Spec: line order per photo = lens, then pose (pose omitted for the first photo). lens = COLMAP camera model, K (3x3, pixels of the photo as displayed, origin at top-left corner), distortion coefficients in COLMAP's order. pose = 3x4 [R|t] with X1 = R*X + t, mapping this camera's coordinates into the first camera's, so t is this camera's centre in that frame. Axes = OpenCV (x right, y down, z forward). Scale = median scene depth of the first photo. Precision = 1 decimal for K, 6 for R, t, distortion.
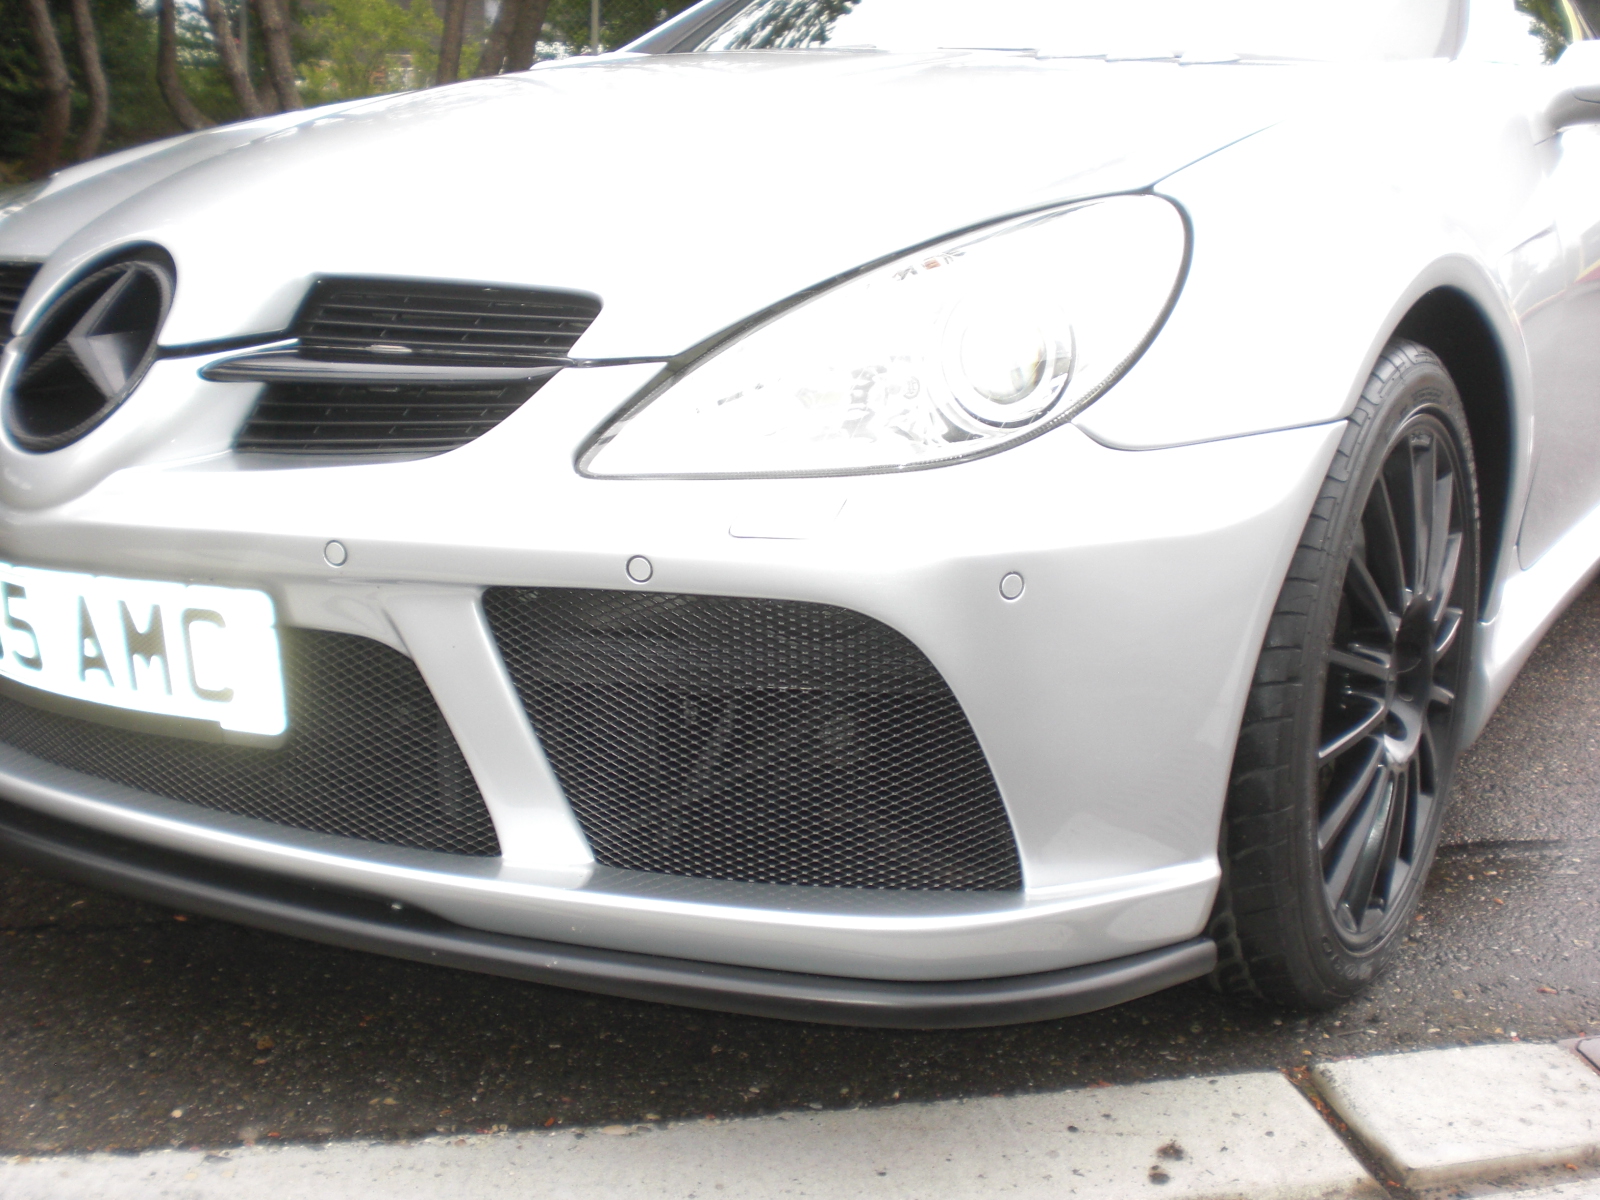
lens RADIAL K [[1805.4, 0, 821.1], [0, 1805.4, 624.2], [0, 0, 1]] dist [-0.056480, -0.217764]
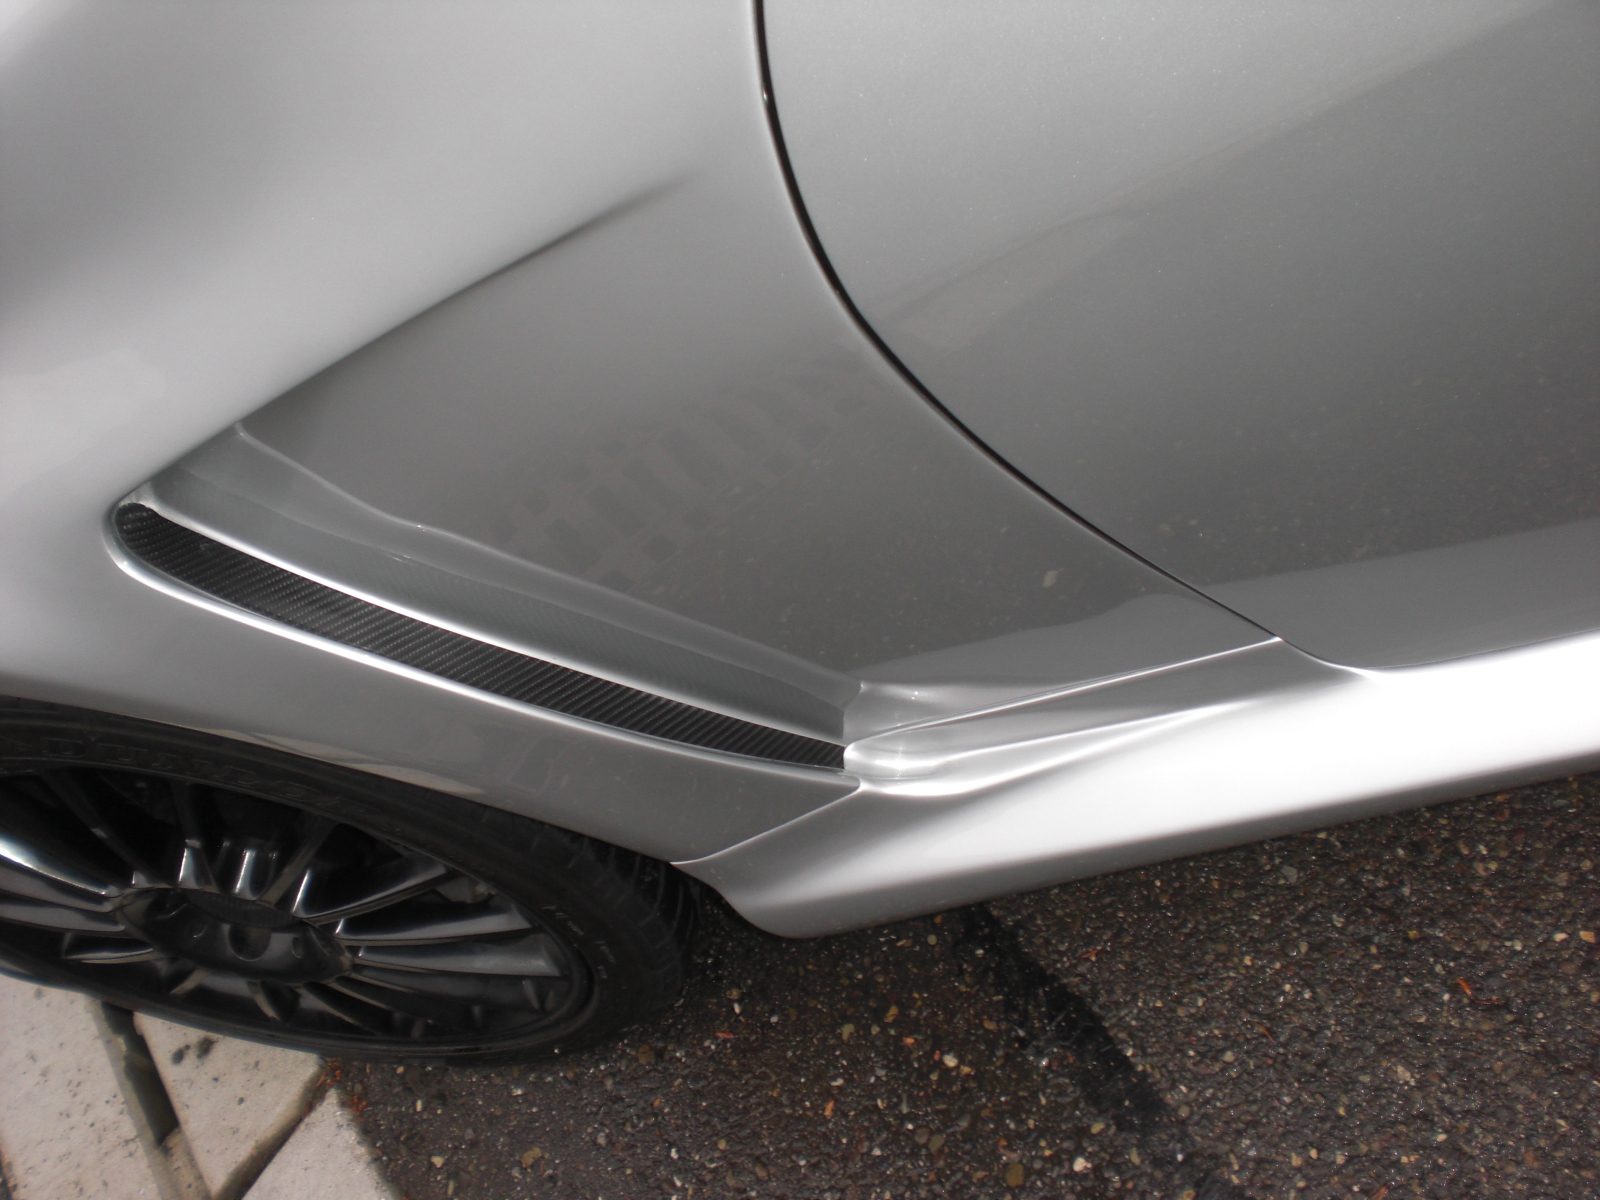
lens RADIAL K [[1815.4, 0, 811.3], [0, 1815.4, 610.8], [0, 0, 1]] dist [-0.063791, -0.203451]
pose [[0.352733, 0.600167, -0.717899, 1.025184], [0.366094, 0.617541, 0.696145, -0.568868], [0.861136, -0.508372, -0.001891, 1.506957]]
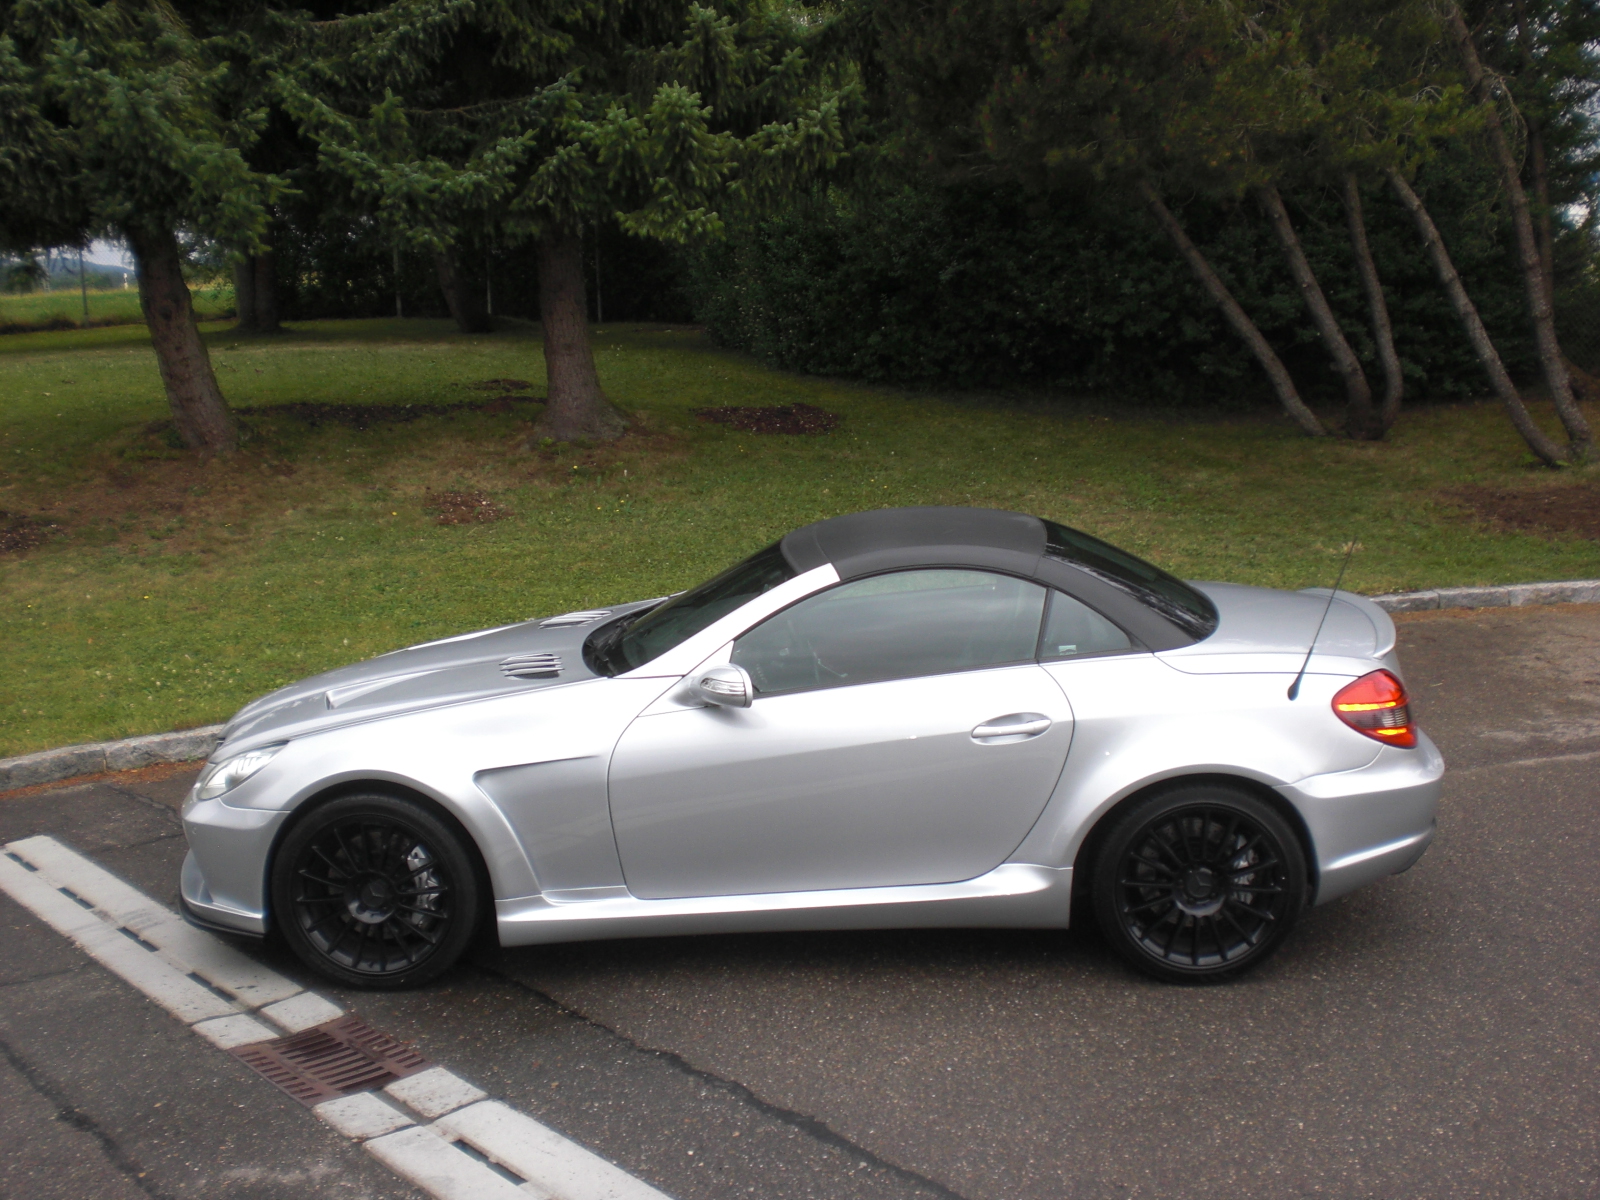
lens RADIAL K [[1817.7, 0, 811.1], [0, 1817.7, 605.7], [0, 0, 1]] dist [-0.058012, -0.227276]
pose [[0.514336, 0.112514, -0.850176, 4.039830], [-0.160690, 0.986442, 0.033334, -0.845123], [0.842399, 0.119470, 0.525443, -0.115244]]
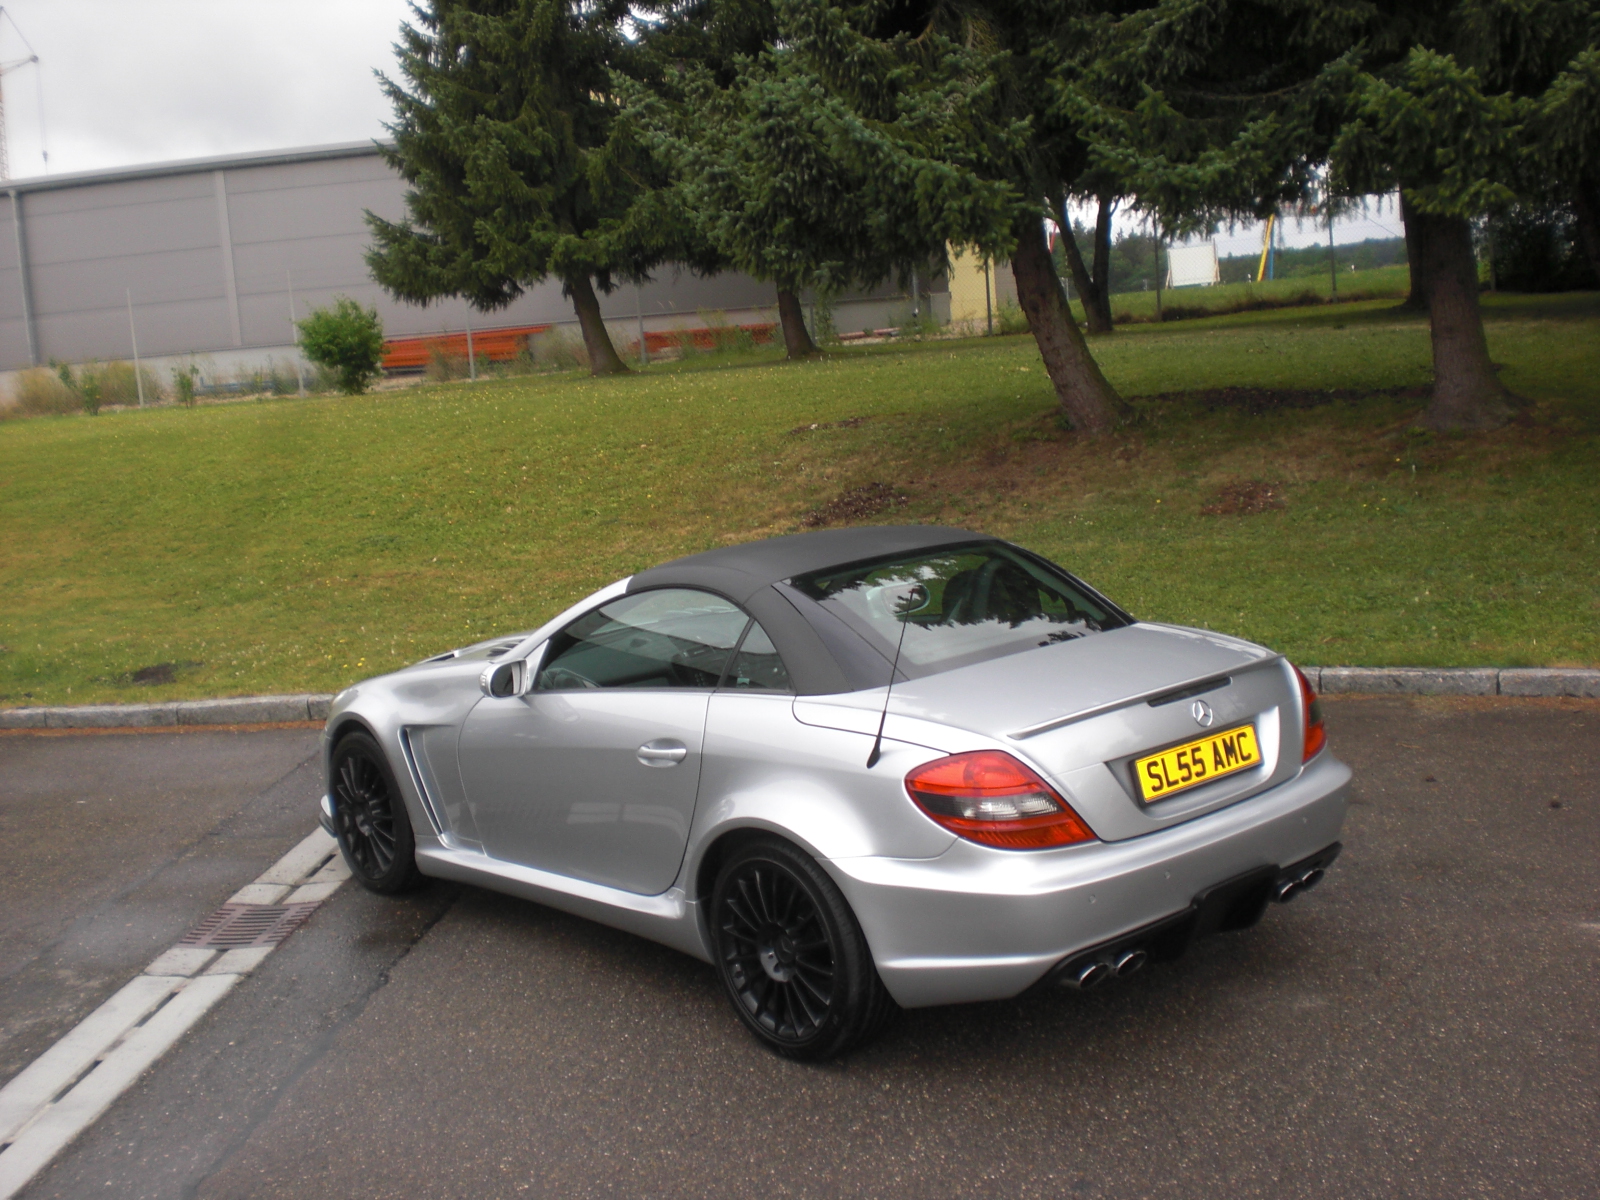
lens RADIAL K [[1815.4, 0, 811.3], [0, 1815.4, 610.8], [0, 0, 1]] dist [-0.063791, -0.203451]
pose [[-0.272705, 0.142891, -0.951427, 4.514230], [-0.156177, 0.969218, 0.190328, -1.573163], [0.949337, 0.200495, -0.241994, 3.346398]]
